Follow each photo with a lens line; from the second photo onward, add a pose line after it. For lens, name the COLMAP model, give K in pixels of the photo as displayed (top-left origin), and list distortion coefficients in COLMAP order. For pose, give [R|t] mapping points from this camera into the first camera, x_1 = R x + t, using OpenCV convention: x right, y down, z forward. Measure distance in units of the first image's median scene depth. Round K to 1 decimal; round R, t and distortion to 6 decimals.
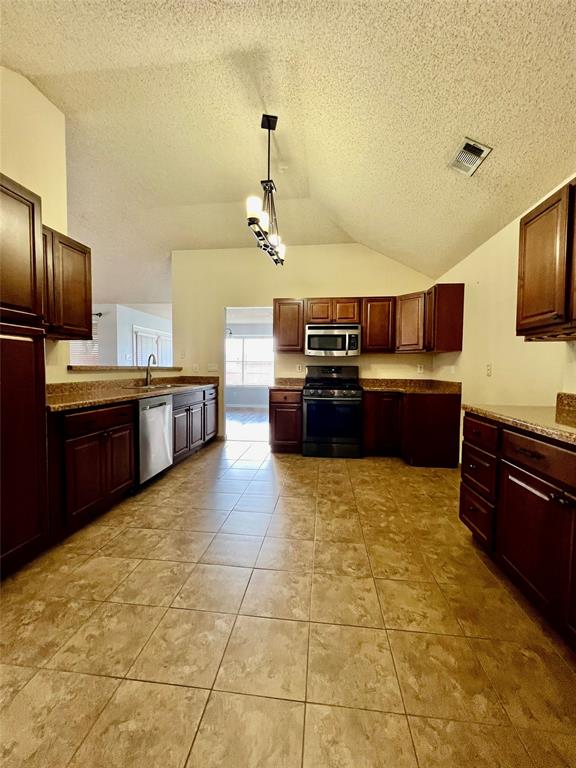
lens RADIAL K [[306.9, 0, 289.7], [0, 306.9, 383.0], [0, 0, 1]] dist [-0.002035, 0.000027]
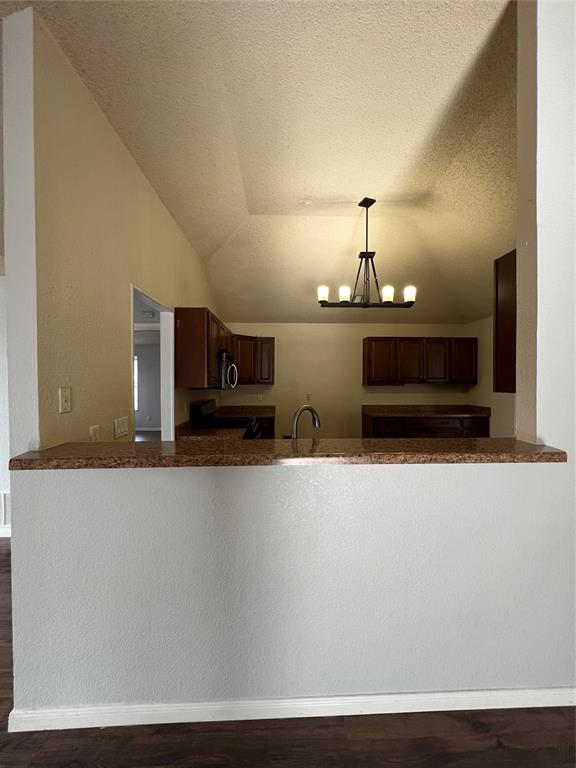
lens RADIAL K [[306.9, 0, 289.7], [0, 306.9, 383.0], [0, 0, 1]] dist [-0.002035, 0.000027]
pose [[-0.141614, -0.019868, 0.989723, -0.923181], [0.047262, 0.998523, 0.026807, -0.146590], [-0.988793, 0.050572, -0.140466, 1.132334]]
